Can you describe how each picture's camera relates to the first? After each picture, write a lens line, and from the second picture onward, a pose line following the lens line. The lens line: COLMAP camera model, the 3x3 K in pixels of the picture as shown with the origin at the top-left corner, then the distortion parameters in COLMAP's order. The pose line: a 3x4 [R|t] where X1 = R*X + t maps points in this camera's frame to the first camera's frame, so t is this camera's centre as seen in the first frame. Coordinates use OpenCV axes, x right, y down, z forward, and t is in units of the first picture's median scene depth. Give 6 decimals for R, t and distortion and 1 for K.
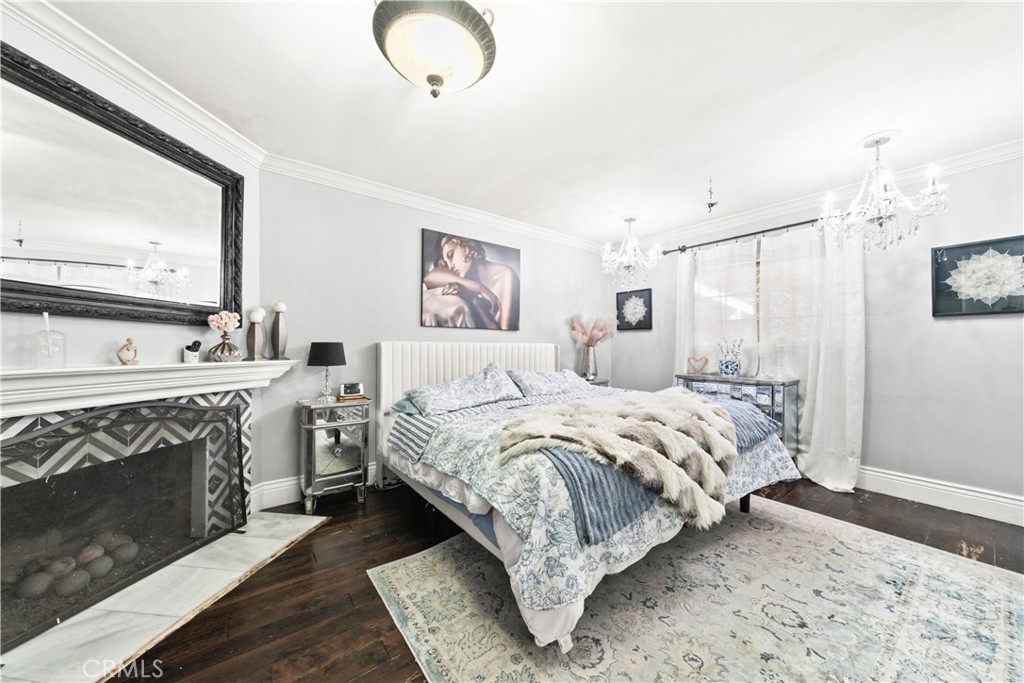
lens RADIAL K [[360.8, 0, 512.8], [0, 360.8, 343.3], [0, 0, 1]] dist [0.000247, 0.000784]
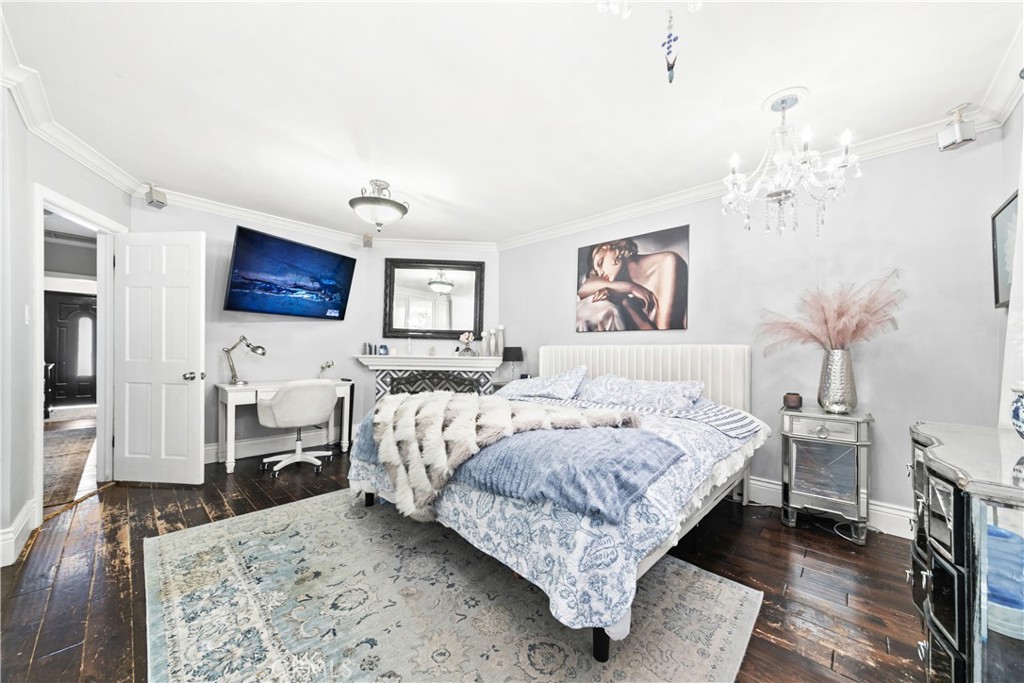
lens RADIAL K [[360.8, 0, 512.9], [0, 360.8, 348.1], [0, 0, 1]] dist [0.000247, 0.000784]
pose [[0.177269, -0.011900, -0.984091, 0.829013], [-0.000147, 0.999927, -0.012118, 0.018110], [0.984162, 0.002293, 0.177254, 0.566990]]
